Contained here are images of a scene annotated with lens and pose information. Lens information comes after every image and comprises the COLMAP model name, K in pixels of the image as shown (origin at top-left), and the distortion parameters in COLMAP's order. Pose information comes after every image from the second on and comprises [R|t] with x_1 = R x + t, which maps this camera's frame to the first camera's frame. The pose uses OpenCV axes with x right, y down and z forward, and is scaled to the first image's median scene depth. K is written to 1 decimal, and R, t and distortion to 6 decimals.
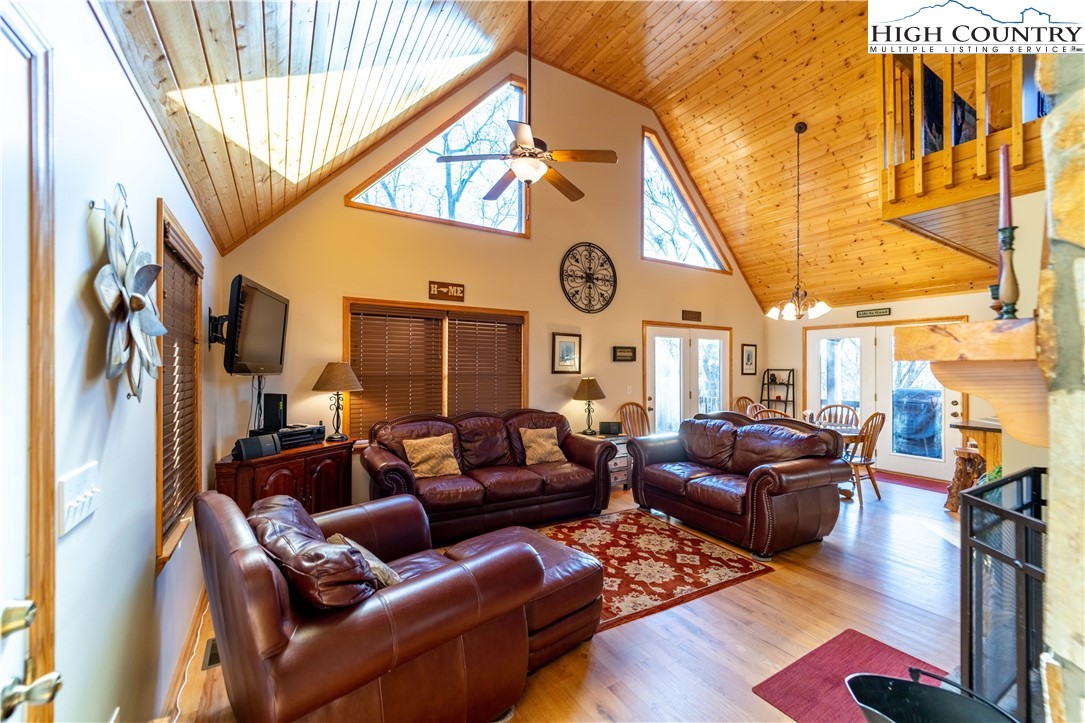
lens RADIAL K [[436.6, 0, 543.0], [0, 436.6, 359.7], [0, 0, 1]] dist [0.001094, -0.000095]
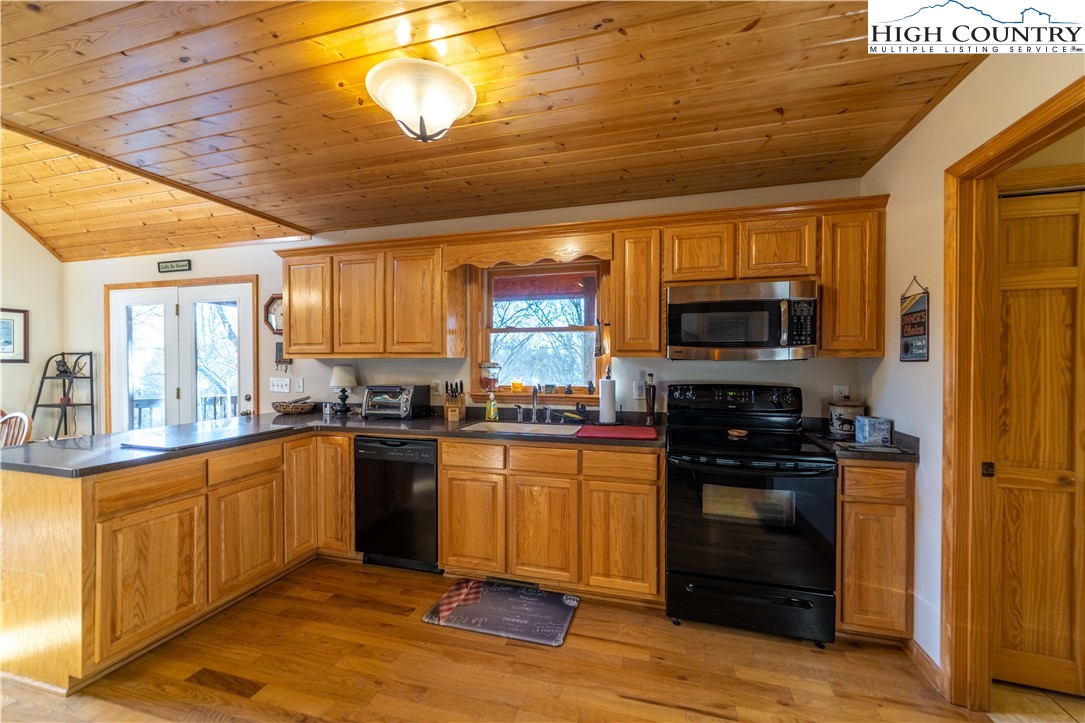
lens RADIAL K [[436.6, 0, 541.3], [0, 436.6, 364.4], [0, 0, 1]] dist [0.001094, -0.000095]
pose [[0.737731, -0.006315, 0.675065, 0.794311], [-0.008830, 0.999780, 0.019003, 0.027337], [-0.675037, -0.019980, 0.737514, 0.144020]]
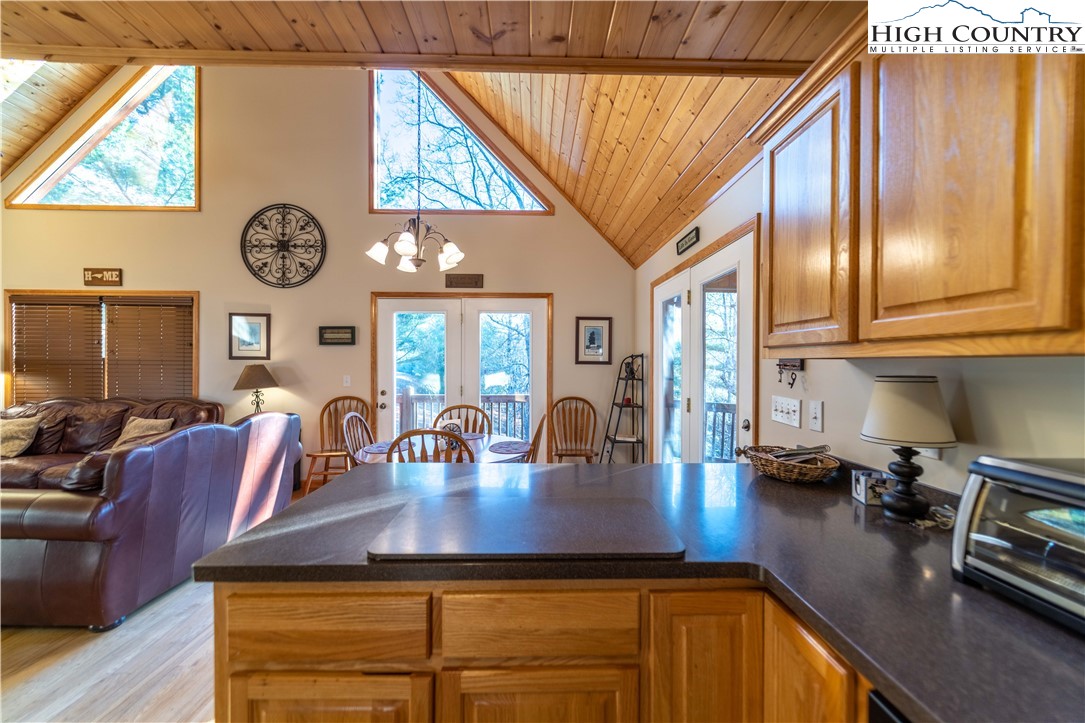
lens RADIAL K [[436.6, 0, 541.5], [0, 436.6, 366.7], [0, 0, 1]] dist [0.001094, -0.000095]
pose [[0.867666, 0.003021, -0.497138, 0.955077], [0.008868, 0.999728, 0.021553, 0.031348], [0.497068, -0.023110, 0.867404, 0.512368]]
